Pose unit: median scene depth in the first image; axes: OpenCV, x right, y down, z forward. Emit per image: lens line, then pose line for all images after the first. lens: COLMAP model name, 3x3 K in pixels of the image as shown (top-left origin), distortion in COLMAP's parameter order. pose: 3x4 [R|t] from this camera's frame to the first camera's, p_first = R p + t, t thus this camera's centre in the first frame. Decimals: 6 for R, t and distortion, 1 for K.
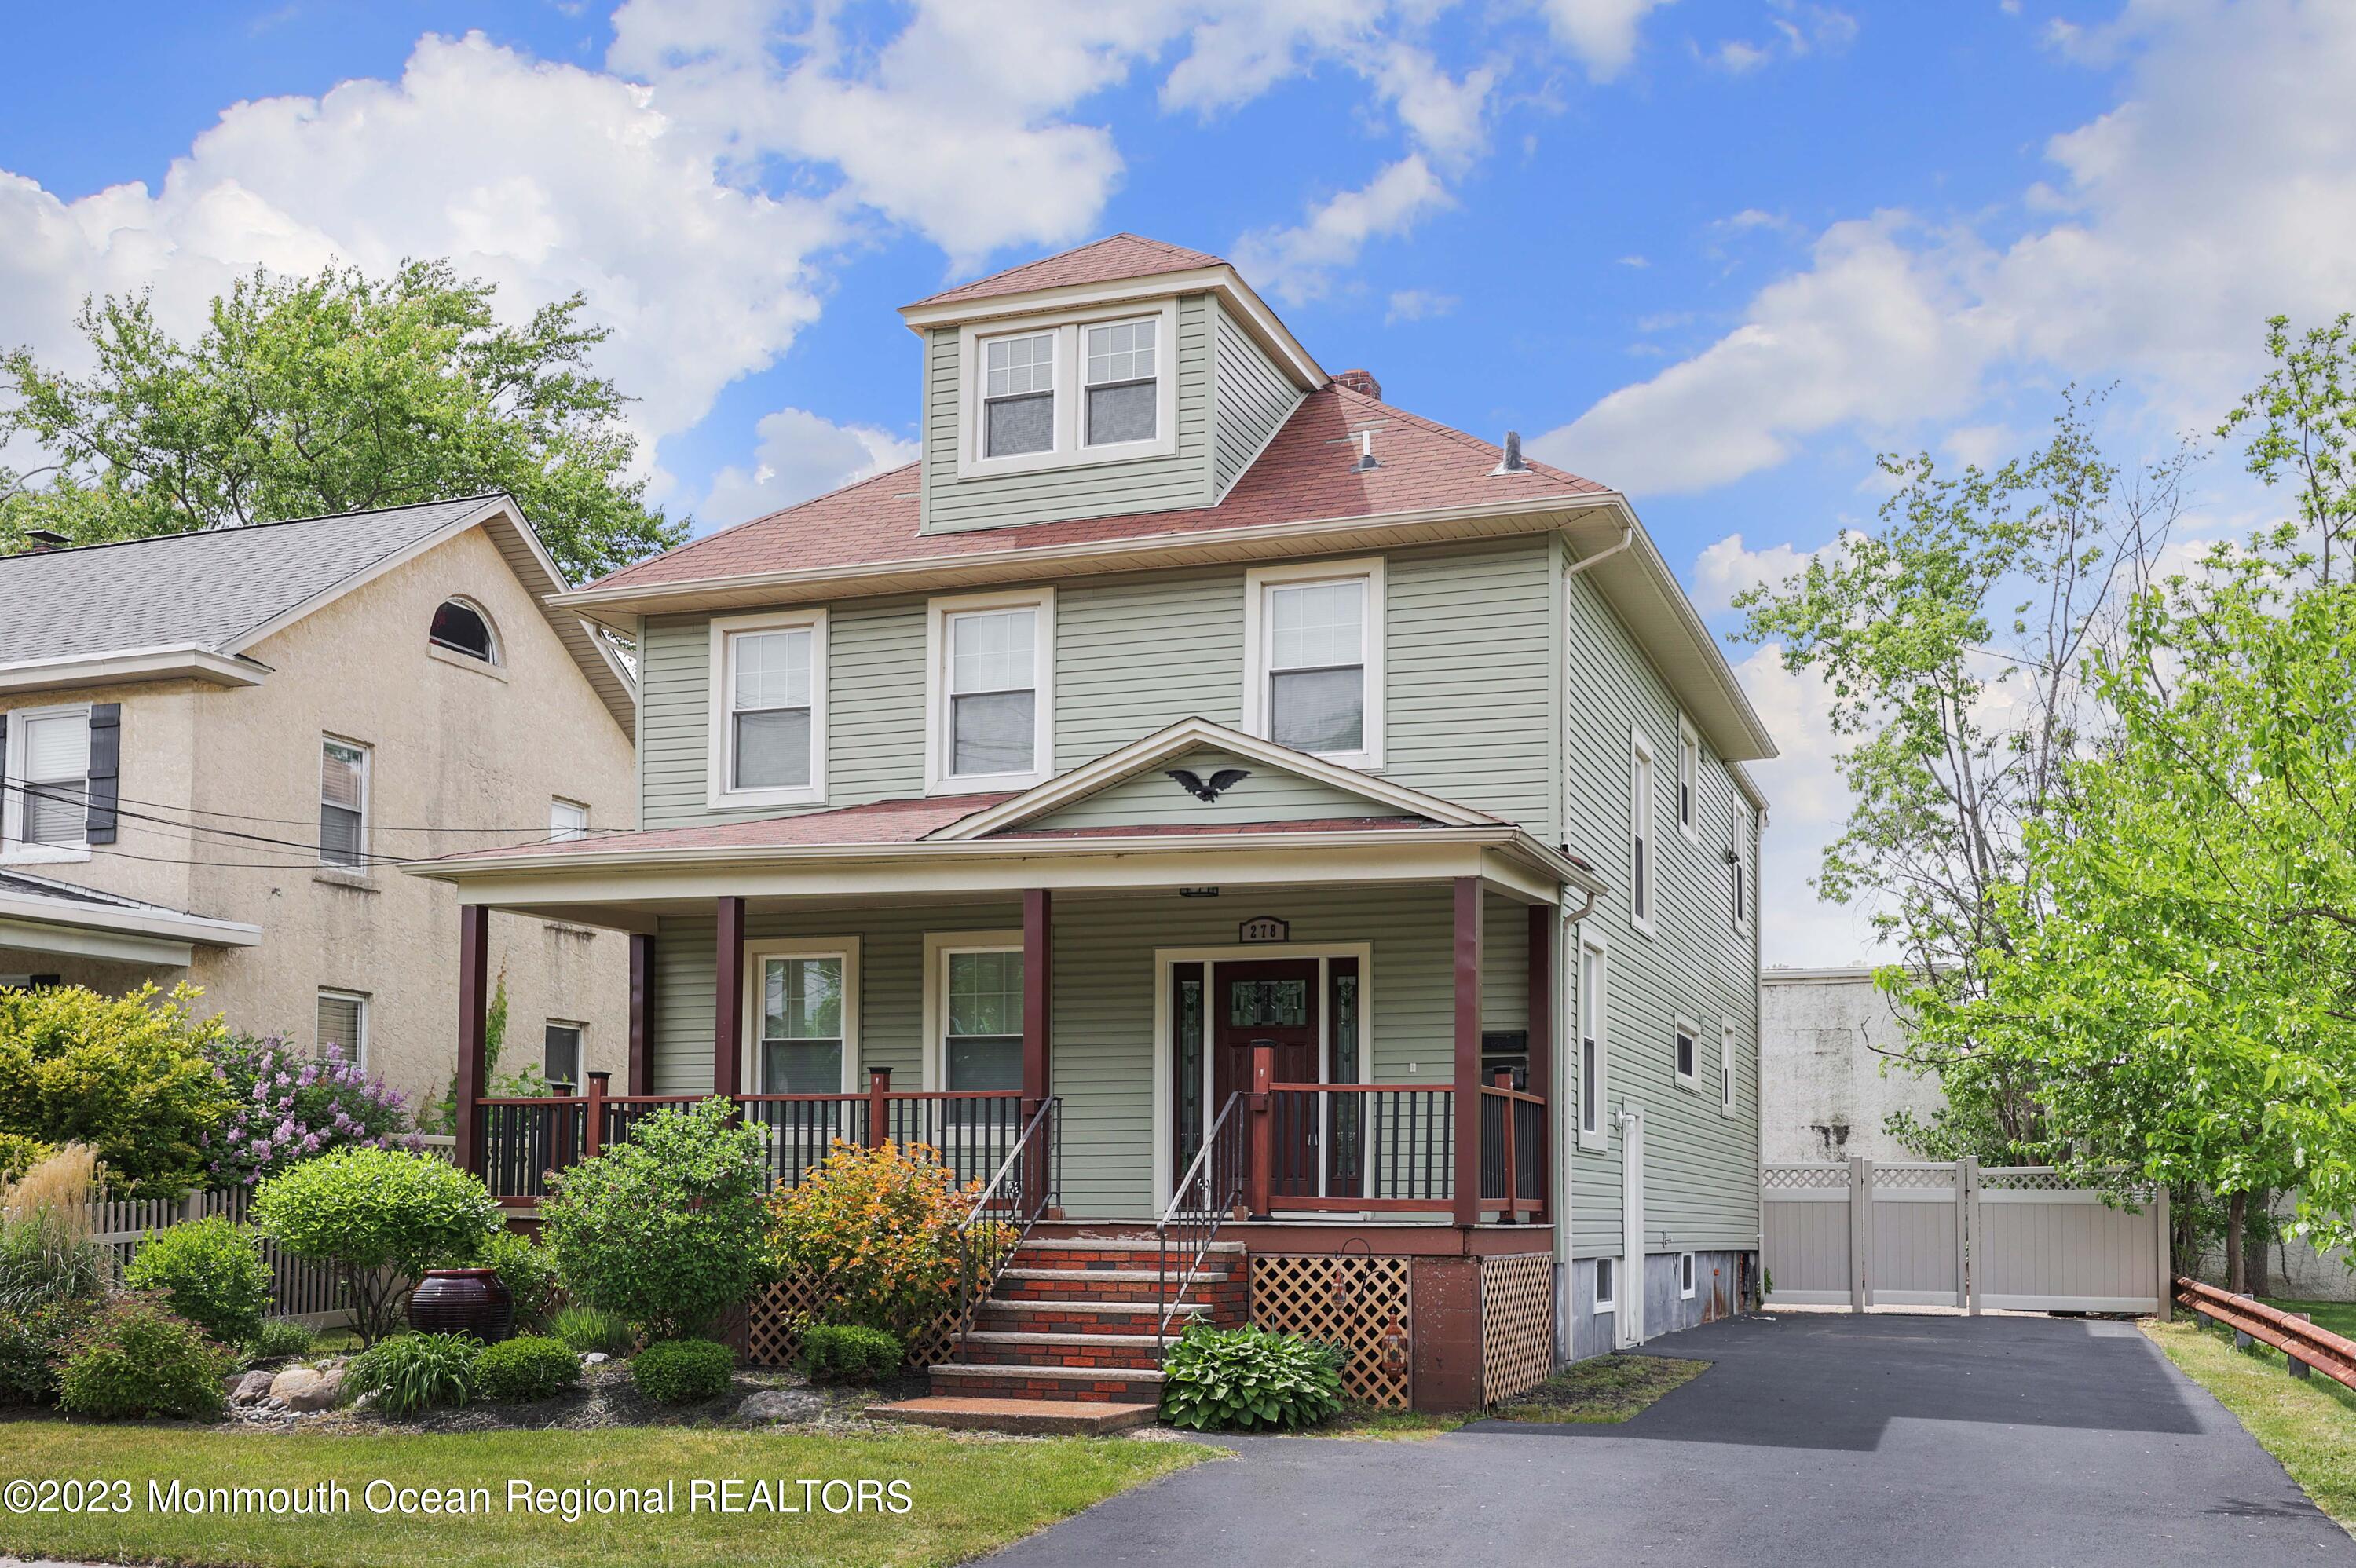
lens RADIAL K [[2343.5, 0, 1178.0], [0, 2343.5, 784.0], [0, 0, 1]] dist [0.018492, 0.000514]
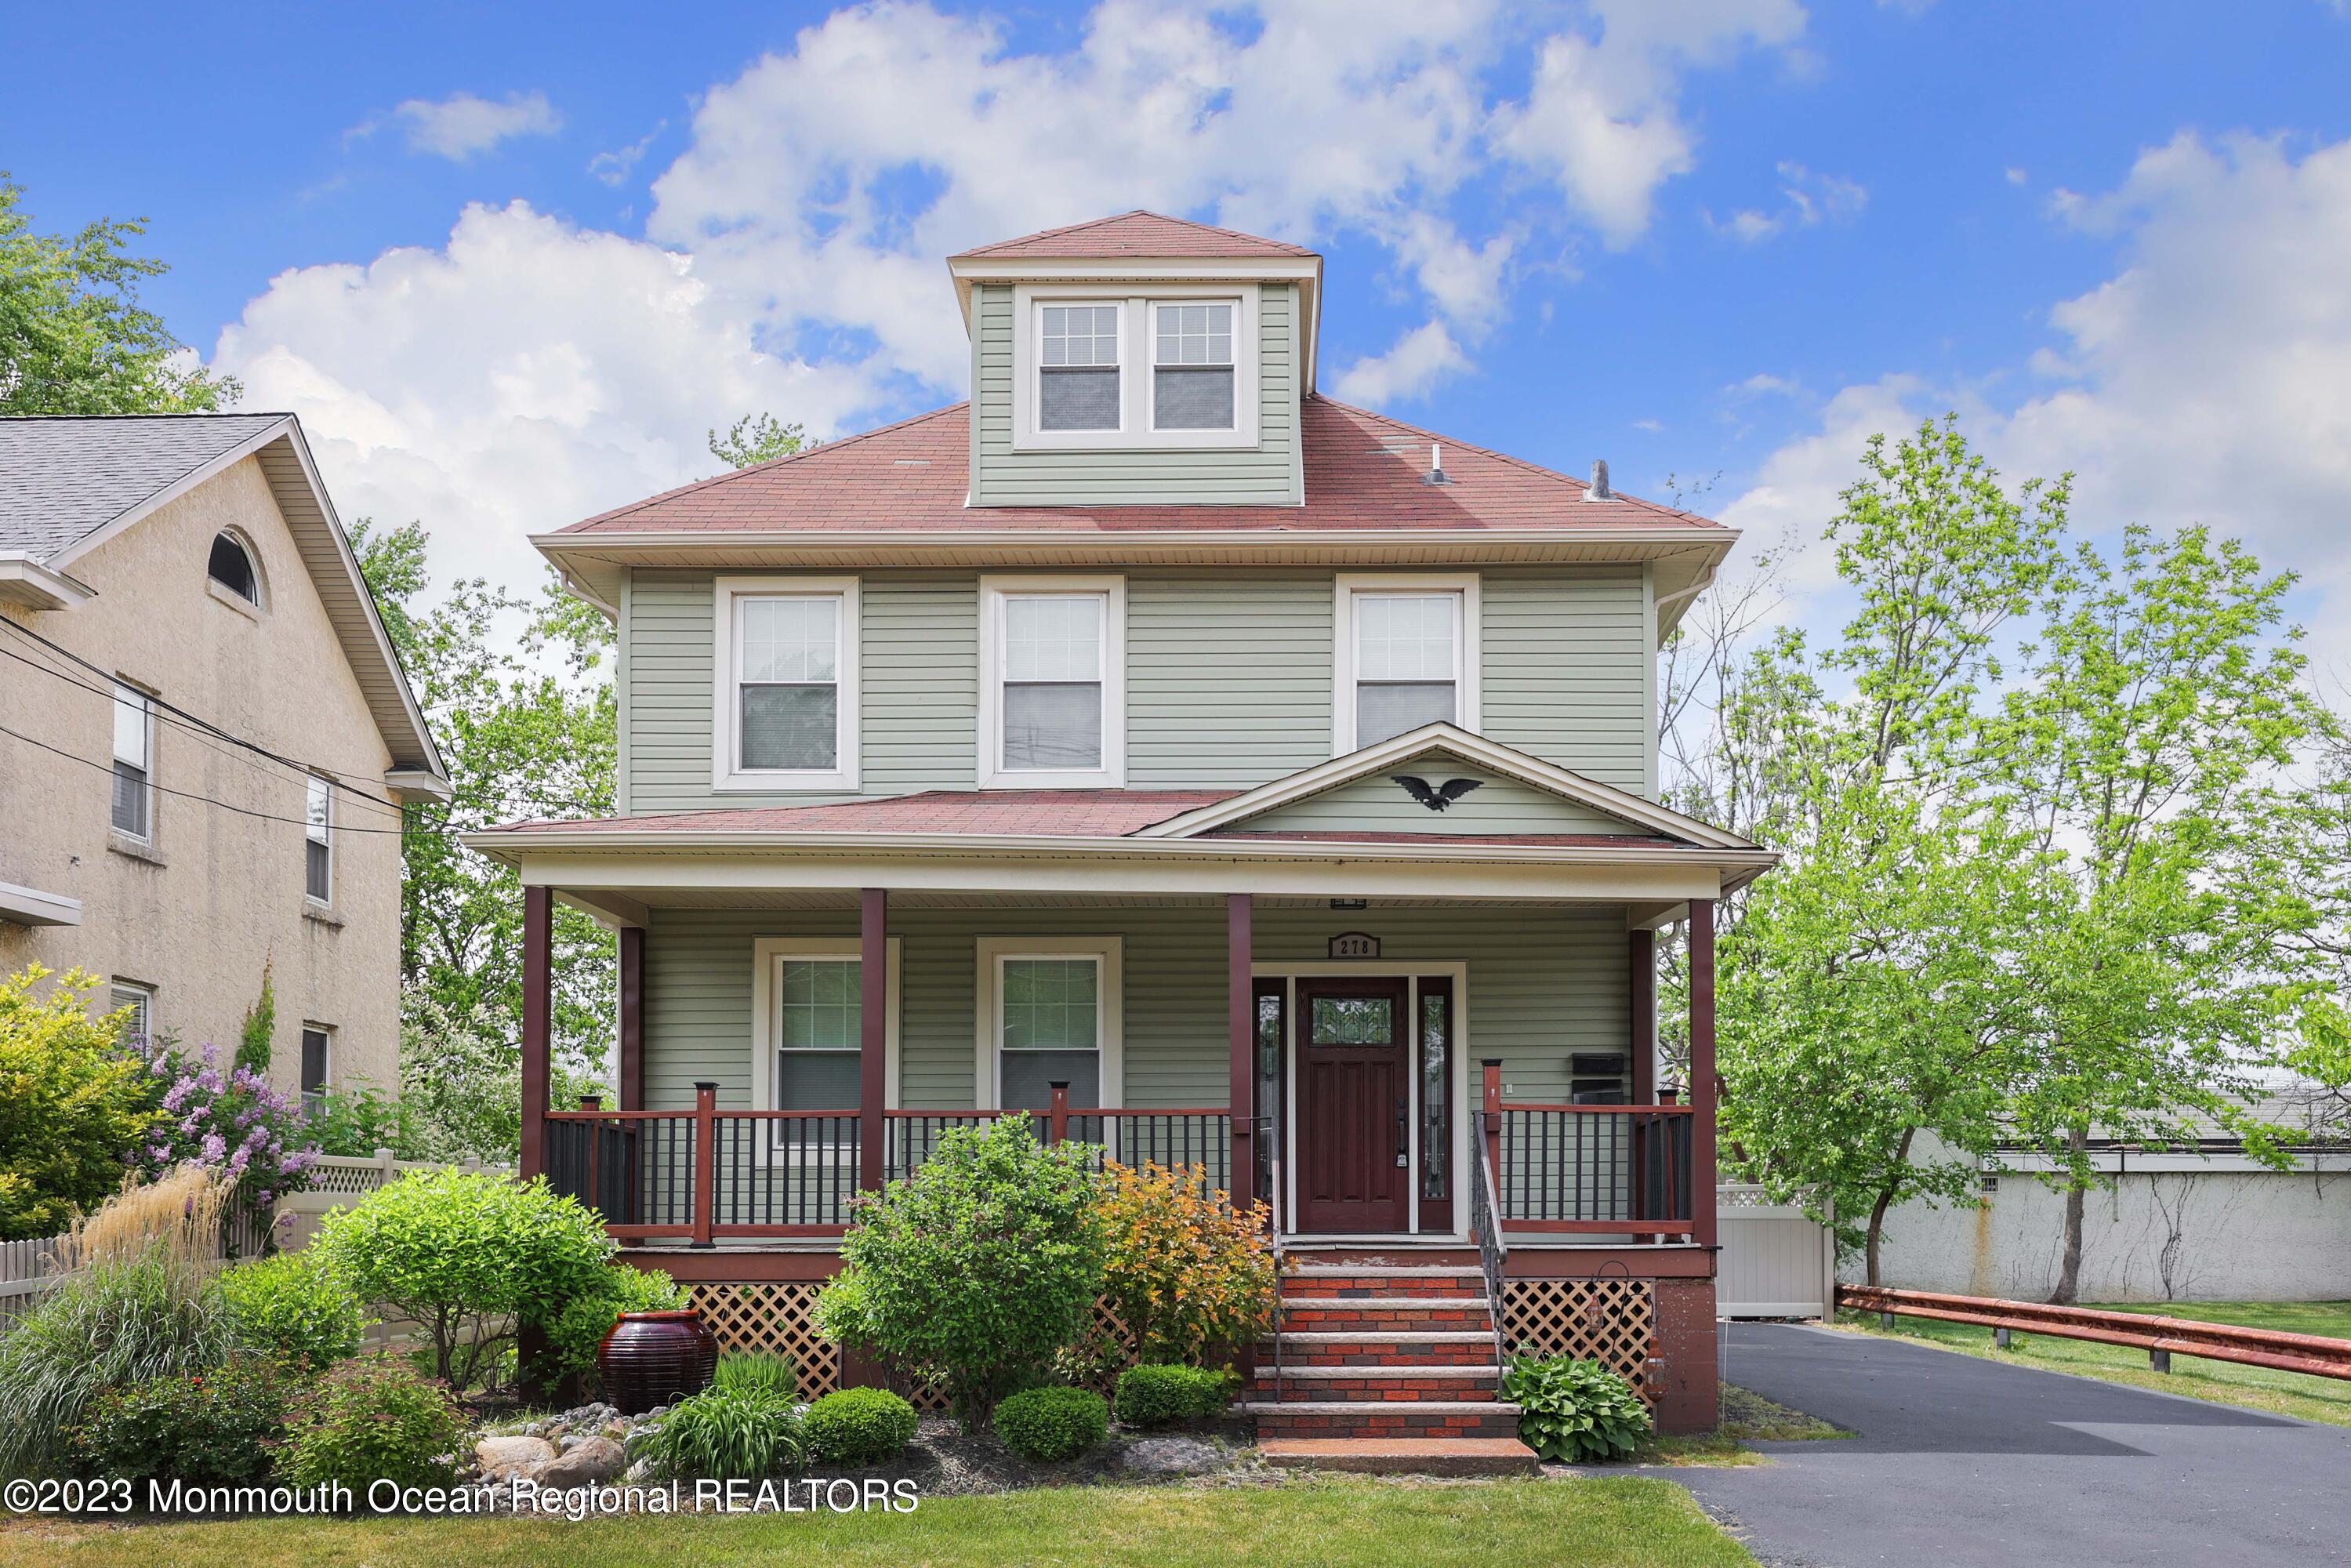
lens RADIAL K [[2283.3, 0, 1175.6], [0, 2283.3, 836.3], [0, 0, 1]] dist [0.060918, -0.197423]
pose [[0.939081, 0.049102, 0.340171, -0.343560], [-0.051936, 0.998650, -0.000774, 0.020639], [-0.339750, -0.016940, 0.940363, 0.128372]]
